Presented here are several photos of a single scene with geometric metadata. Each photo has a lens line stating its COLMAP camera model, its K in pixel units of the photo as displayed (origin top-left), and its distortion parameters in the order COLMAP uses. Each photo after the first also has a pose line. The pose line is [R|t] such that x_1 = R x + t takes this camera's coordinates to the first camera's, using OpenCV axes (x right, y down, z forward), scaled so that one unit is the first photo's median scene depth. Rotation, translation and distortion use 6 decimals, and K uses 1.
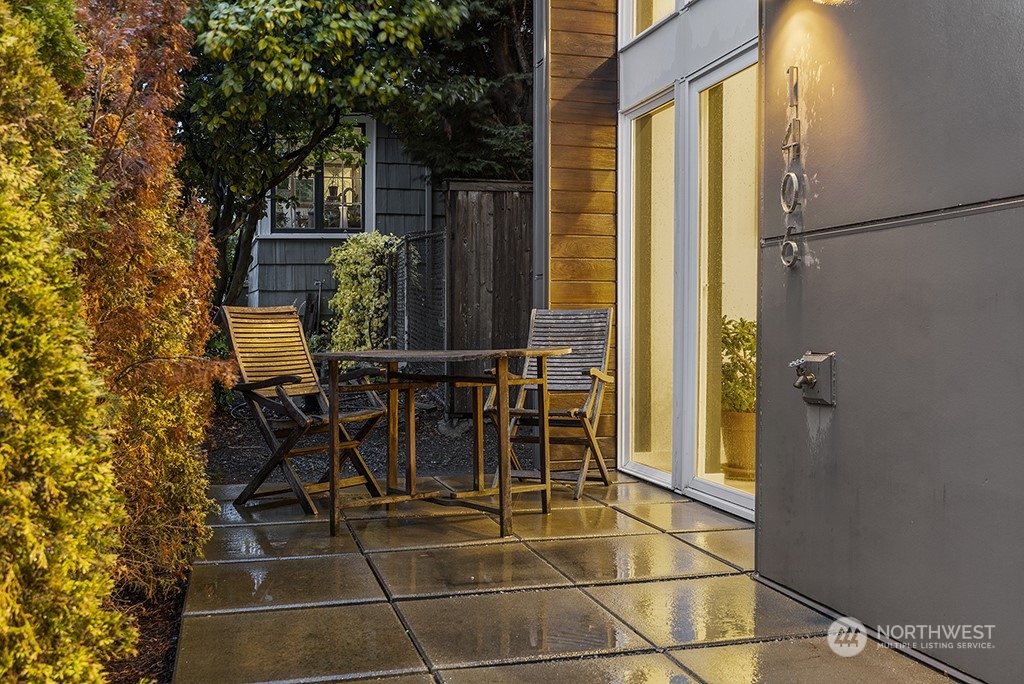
lens RADIAL K [[1027.2, 0, 511.4], [0, 1027.2, 341.5], [0, 0, 1]] dist [0.062858, 0.000000]
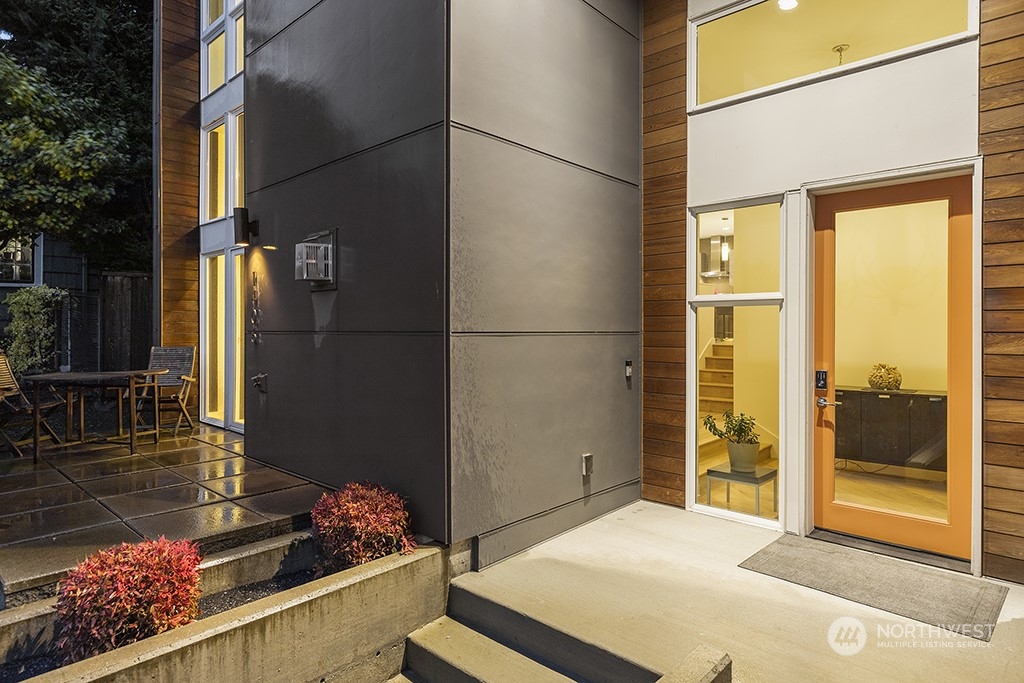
lens RADIAL K [[568.0, 0, 511.3], [0, 568.0, 330.5], [0, 0, 1]] dist [-0.000747, 0.002714]
pose [[0.843402, 0.001856, 0.537280, 0.015350], [0.008707, 0.999815, -0.017122, -0.037057], [-0.537212, 0.019119, 0.843230, -0.338534]]
